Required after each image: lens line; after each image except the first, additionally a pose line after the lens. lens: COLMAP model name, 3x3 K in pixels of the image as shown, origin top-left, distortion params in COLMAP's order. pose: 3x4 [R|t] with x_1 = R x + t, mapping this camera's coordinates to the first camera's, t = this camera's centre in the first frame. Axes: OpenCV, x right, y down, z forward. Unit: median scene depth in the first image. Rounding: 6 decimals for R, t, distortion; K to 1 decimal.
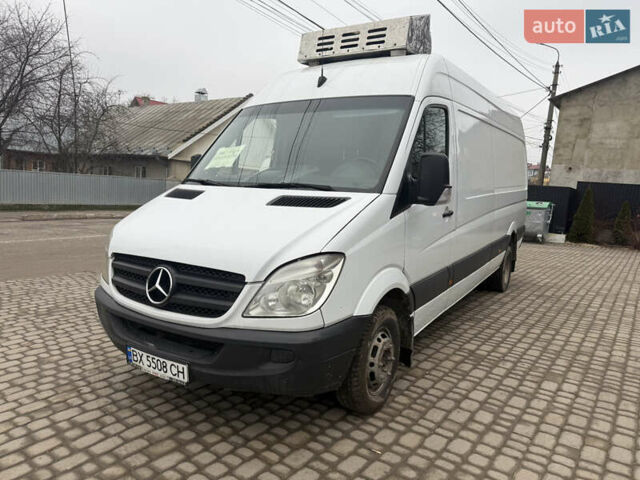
lens RADIAL K [[456.7, 0, 319.8], [0, 456.7, 240.0], [0, 0, 1]] dist [0.001162, -0.002457]
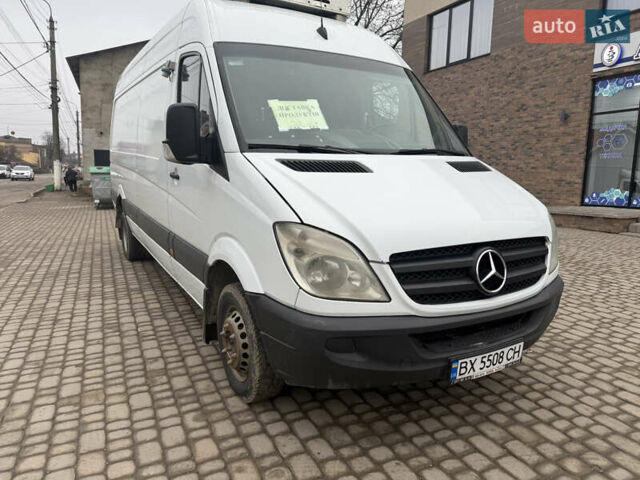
lens RADIAL K [[456.7, 0, 319.7], [0, 456.7, 239.7], [0, 0, 1]] dist [0.001162, -0.002457]
pose [[0.467398, -0.179536, 0.865624, -1.125778], [0.113519, 0.983244, 0.142636, -0.107604], [-0.876728, 0.031597, 0.479947, 0.790550]]
